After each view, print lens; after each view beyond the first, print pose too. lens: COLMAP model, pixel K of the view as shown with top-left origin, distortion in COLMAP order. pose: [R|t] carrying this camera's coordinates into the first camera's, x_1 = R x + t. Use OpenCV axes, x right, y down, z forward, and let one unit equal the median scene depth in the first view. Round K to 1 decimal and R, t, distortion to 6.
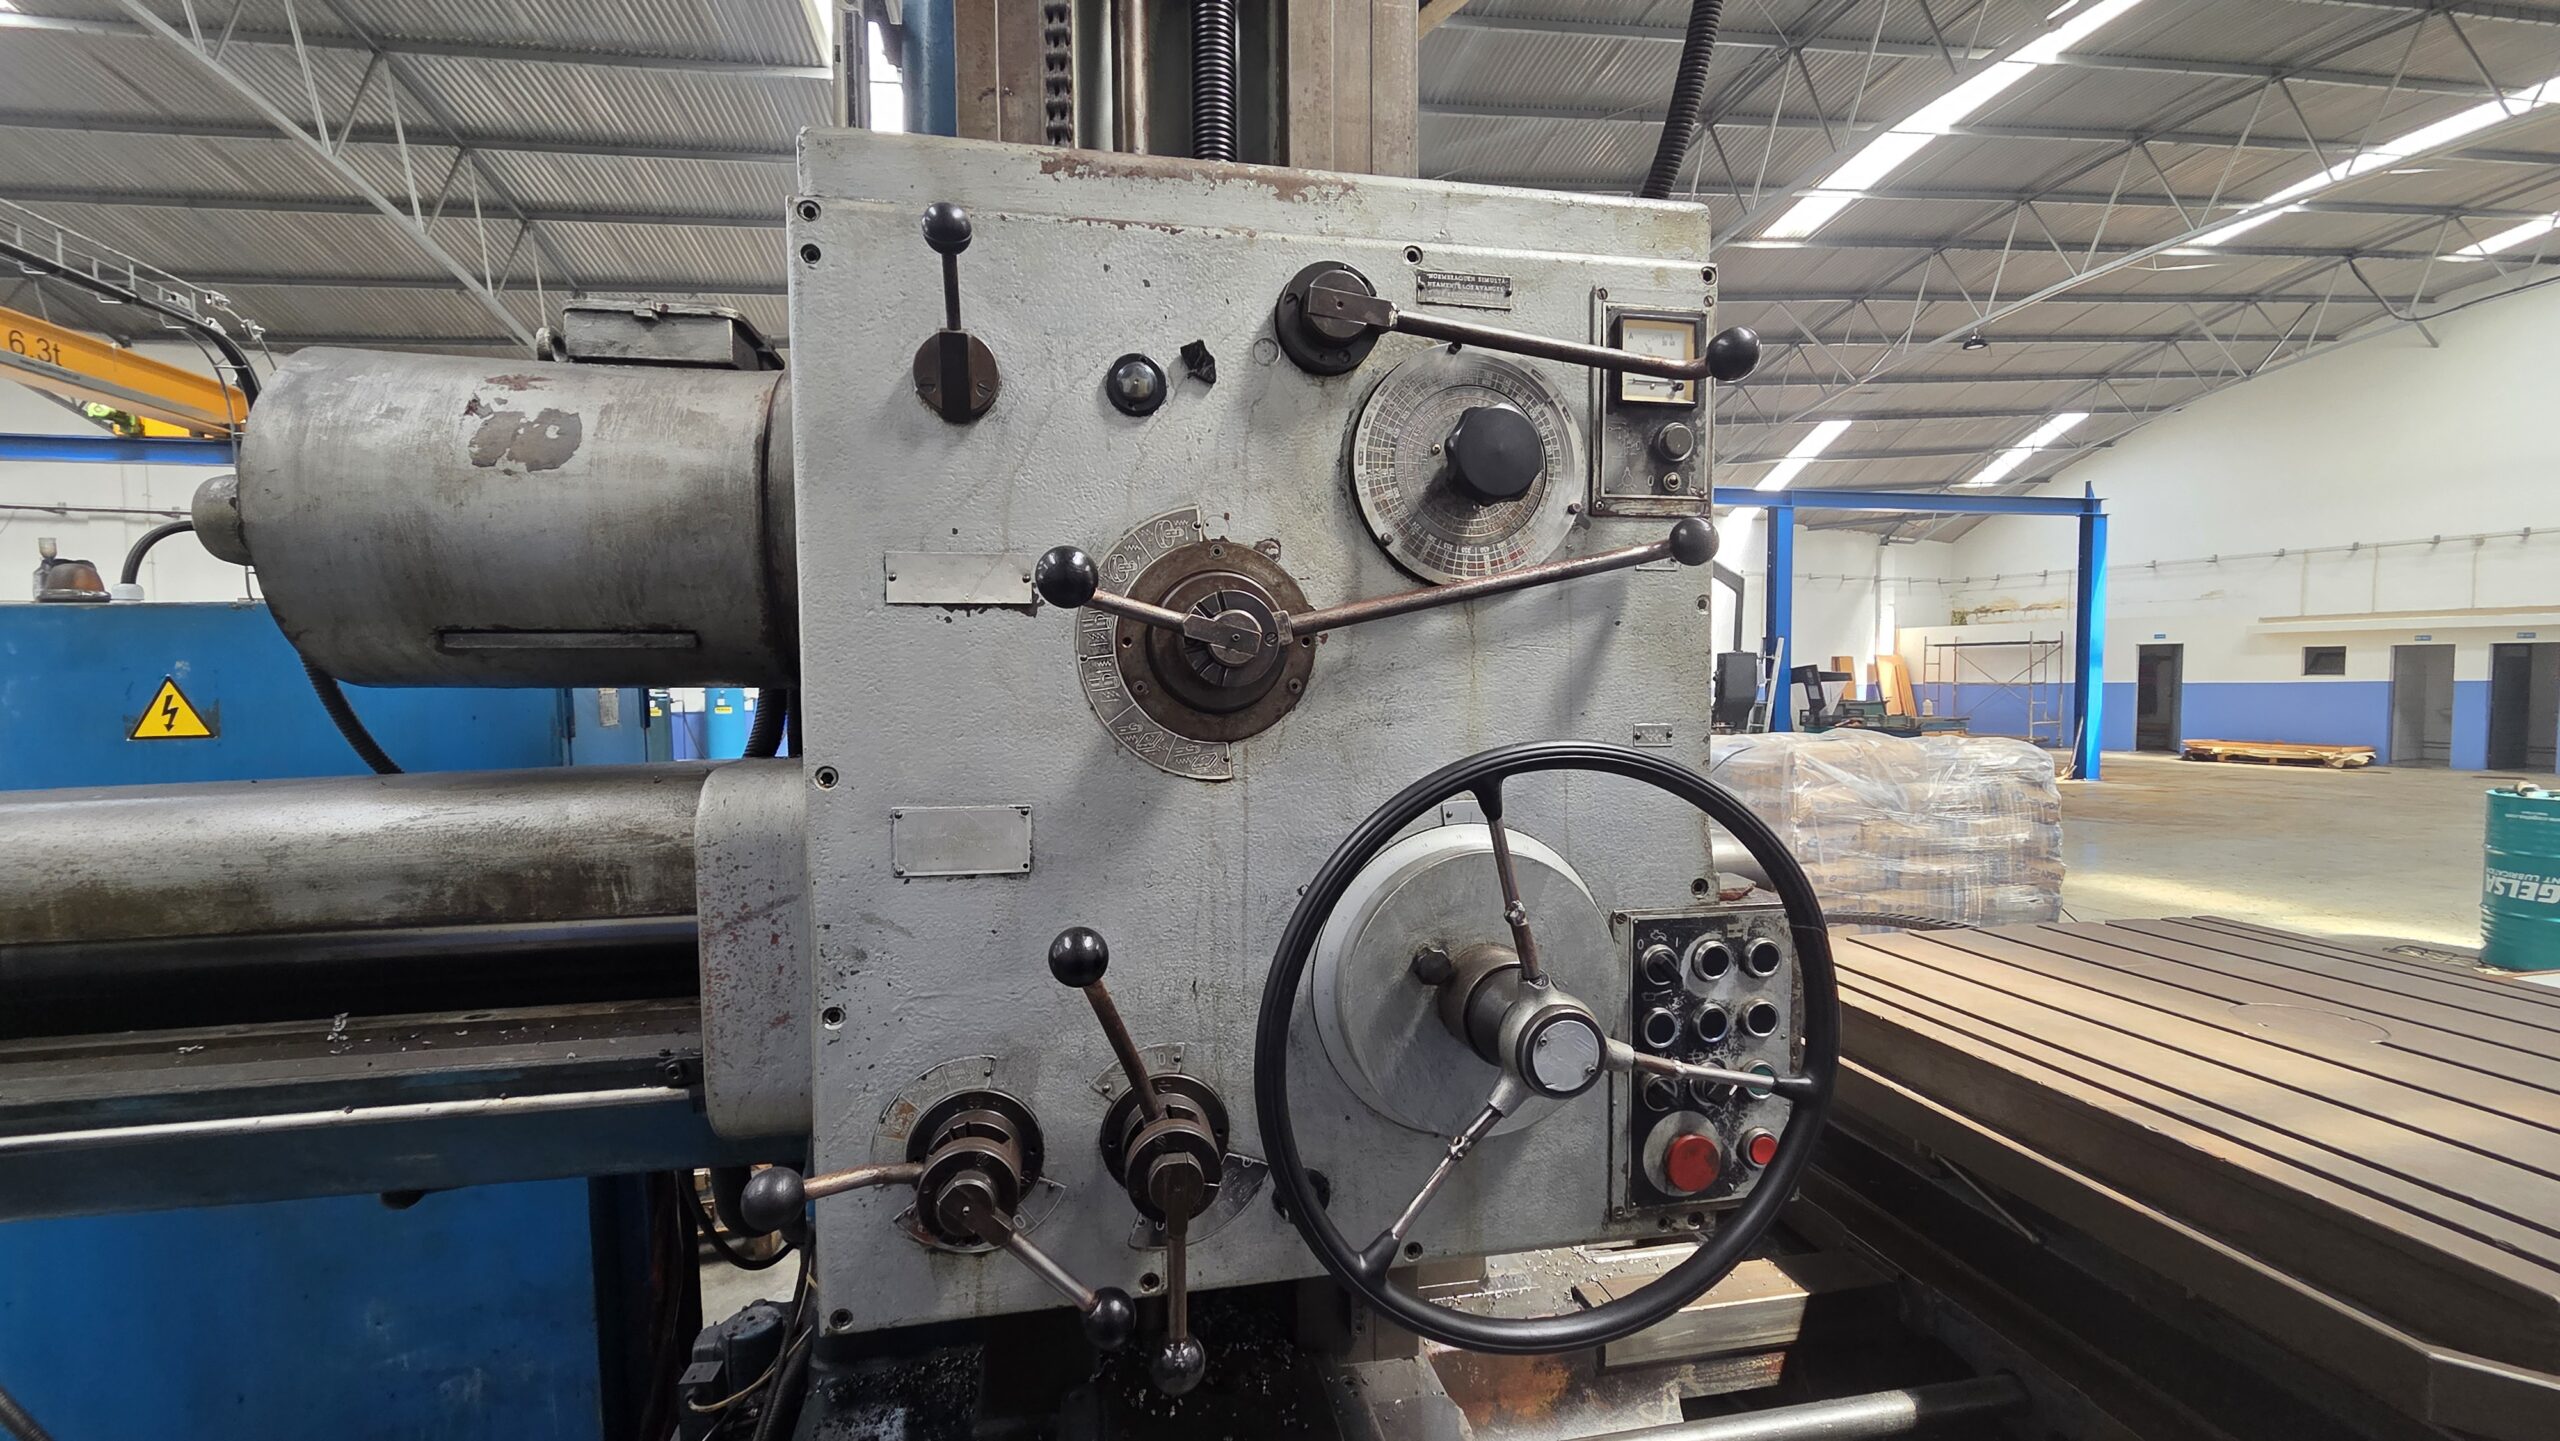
lens RADIAL K [[1051.6, 0, 1270.5], [0, 1051.6, 733.4], [0, 0, 1]] dist [0.007137, -0.001270]
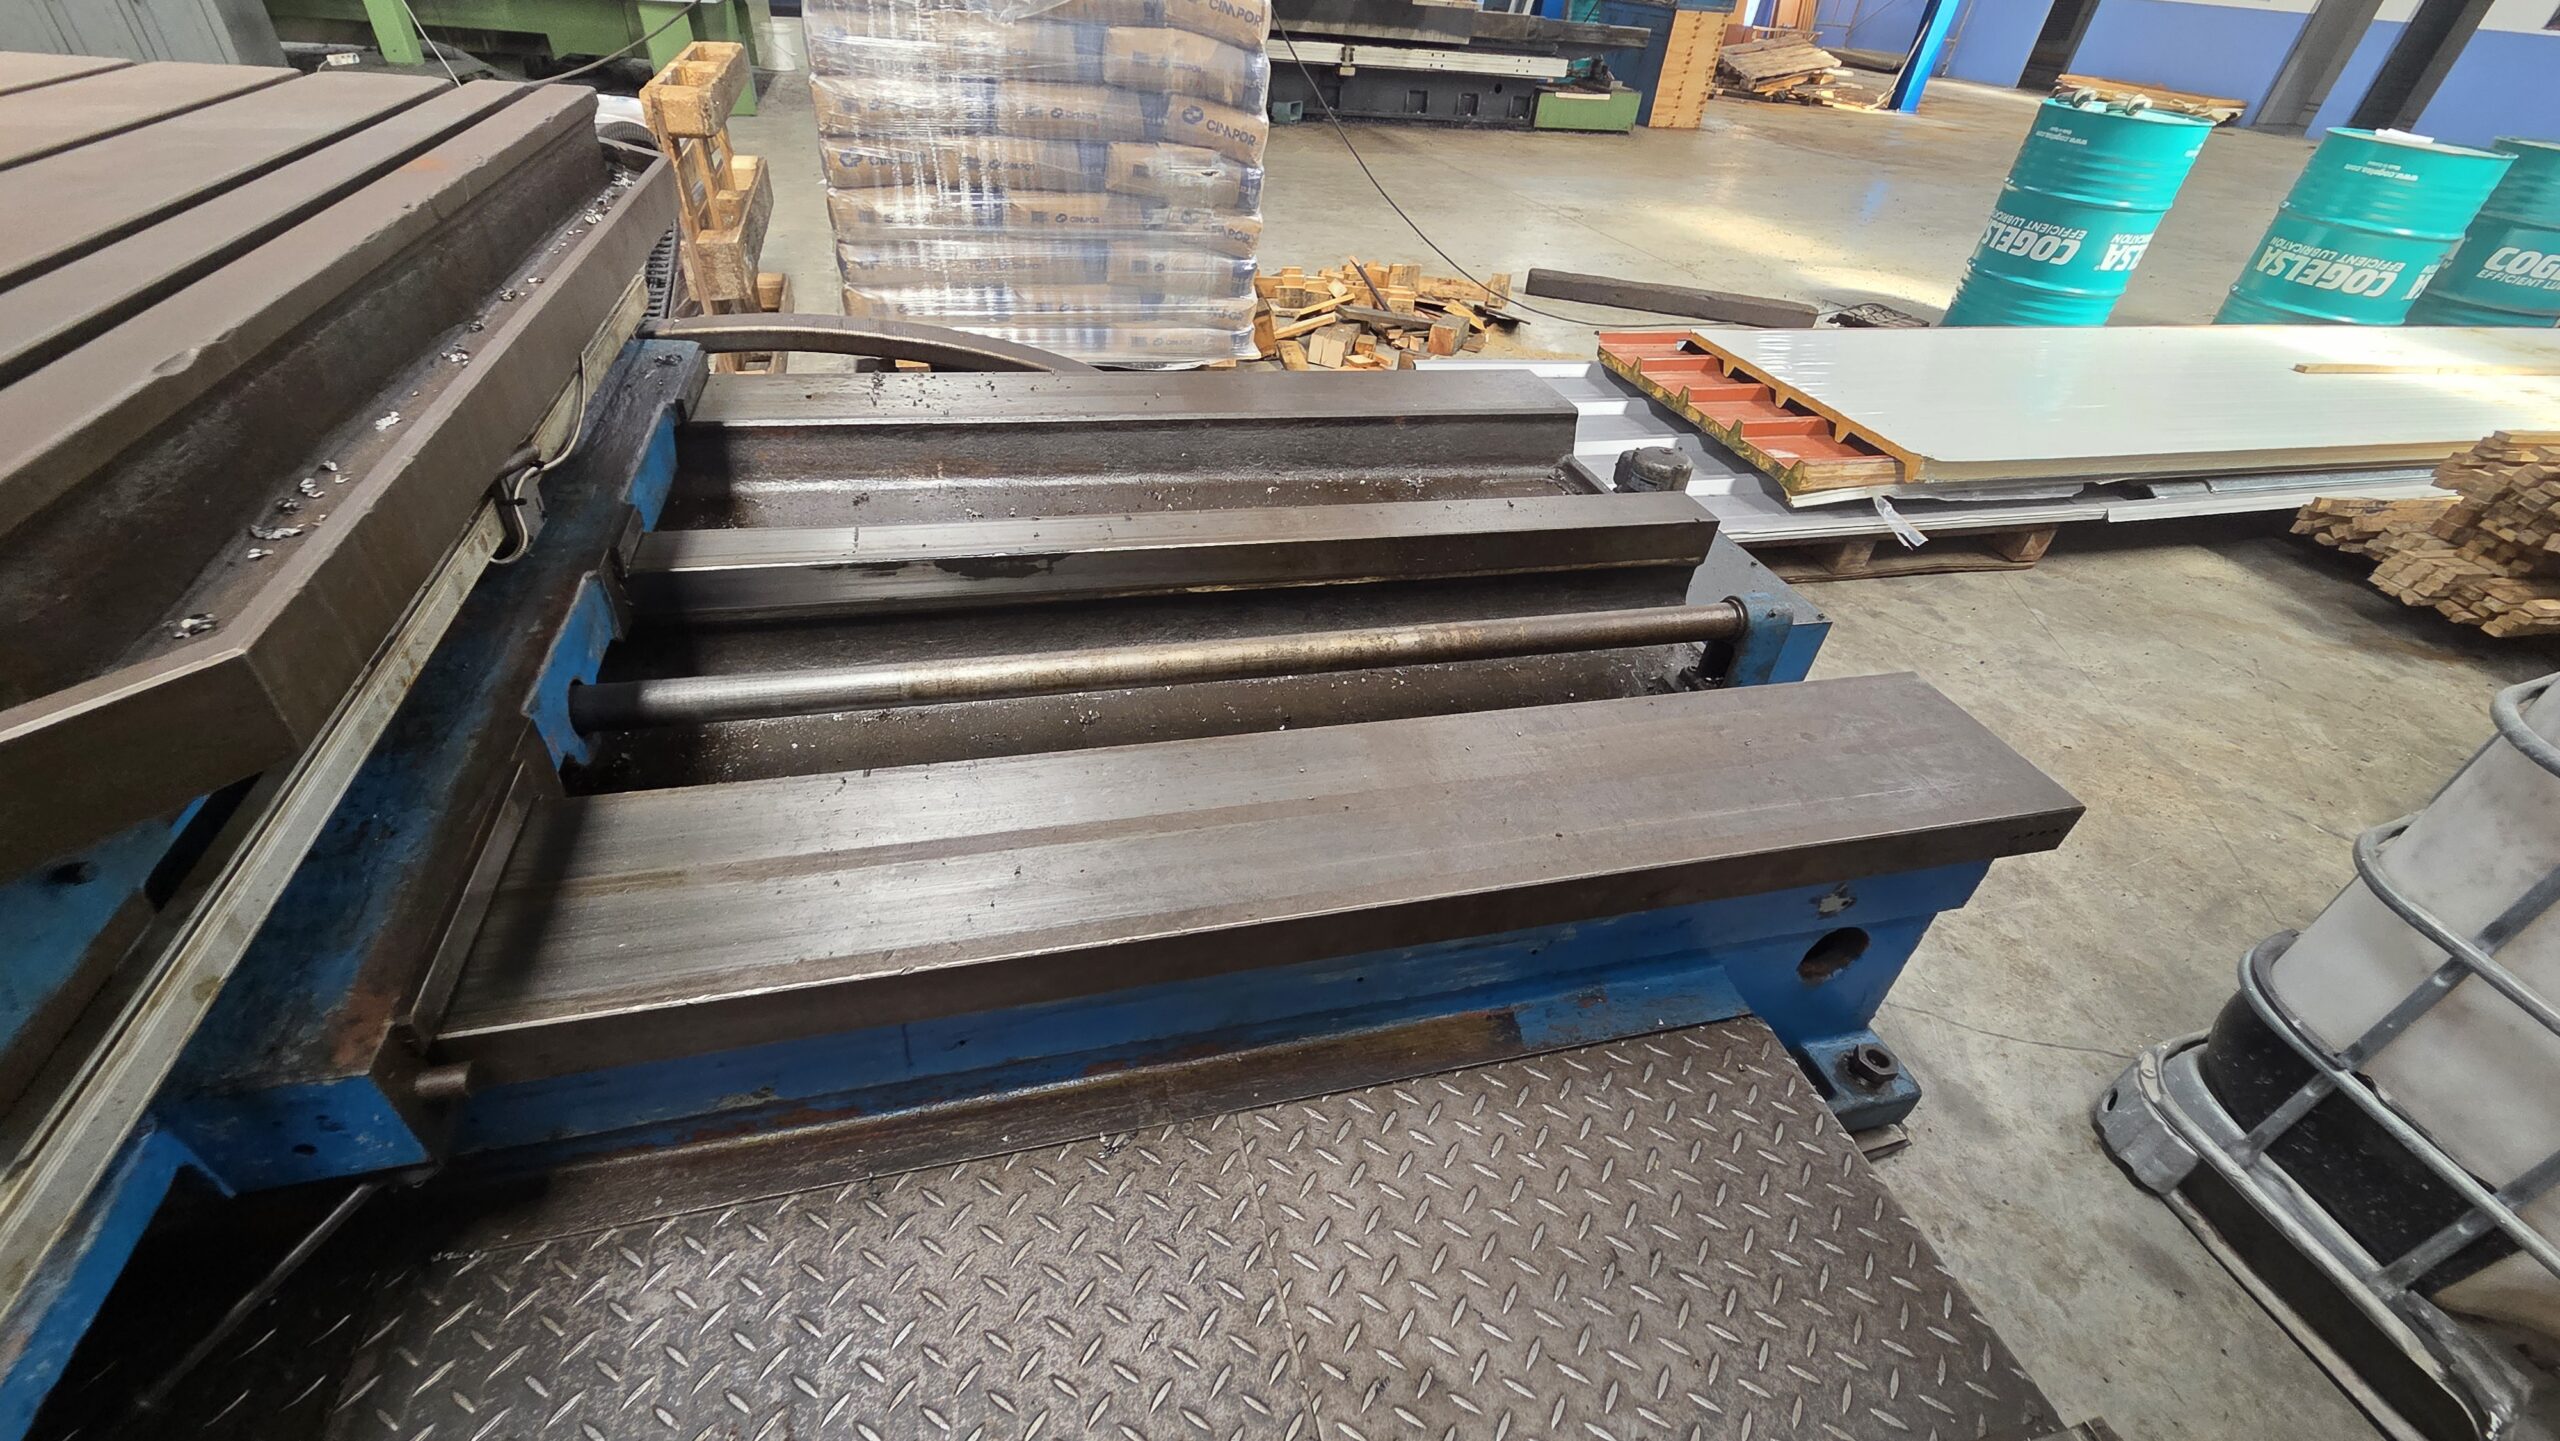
lens RADIAL K [[1051.6, 0, 1264.3], [0, 1051.6, 744.1], [0, 0, 1]] dist [0.007137, -0.001270]
pose [[0.993909, 0.028313, 0.106508, 2.876305], [-0.084514, 0.816083, 0.571722, 0.257123], [-0.070732, -0.577241, 0.813505, 0.787112]]
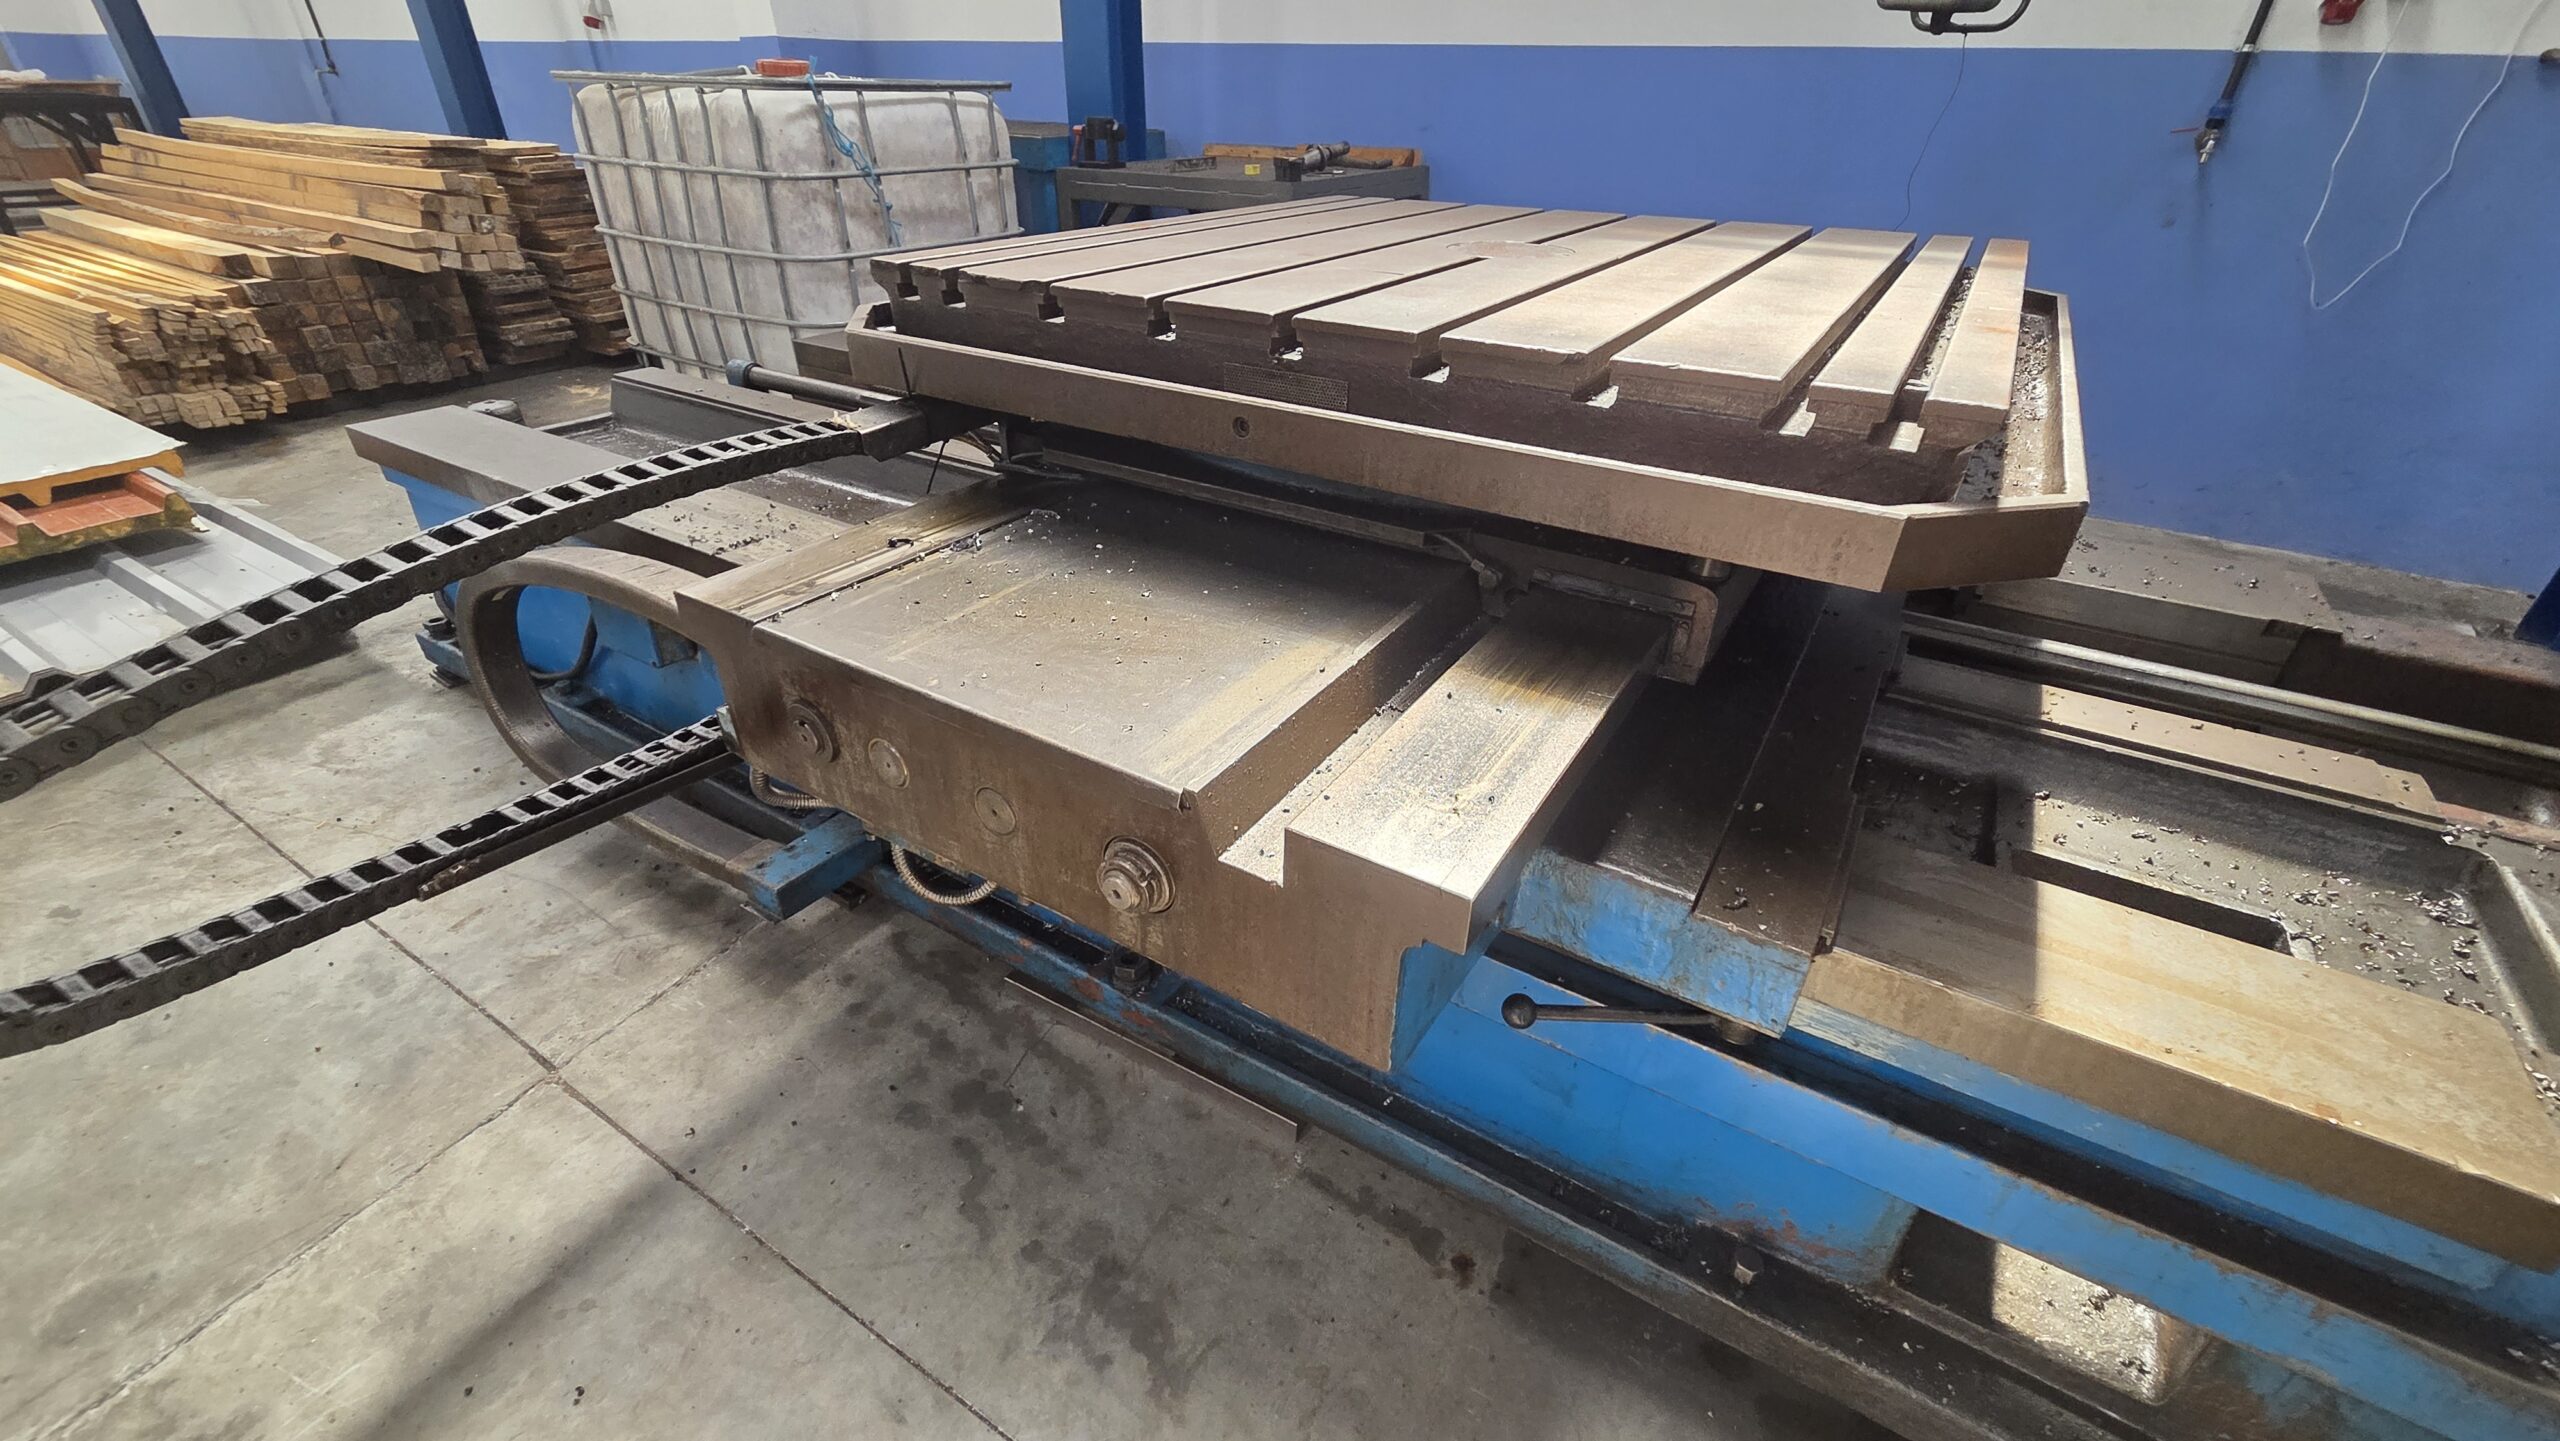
lens RADIAL K [[1051.6, 0, 1258.8], [0, 1051.6, 736.8], [0, 0, 1]] dist [0.007137, -0.001270]
pose [[-0.728213, -0.361540, 0.582232, 0.776716], [0.029539, 0.832193, 0.553699, 0.192030], [-0.684714, 0.420410, -0.595334, 3.140796]]
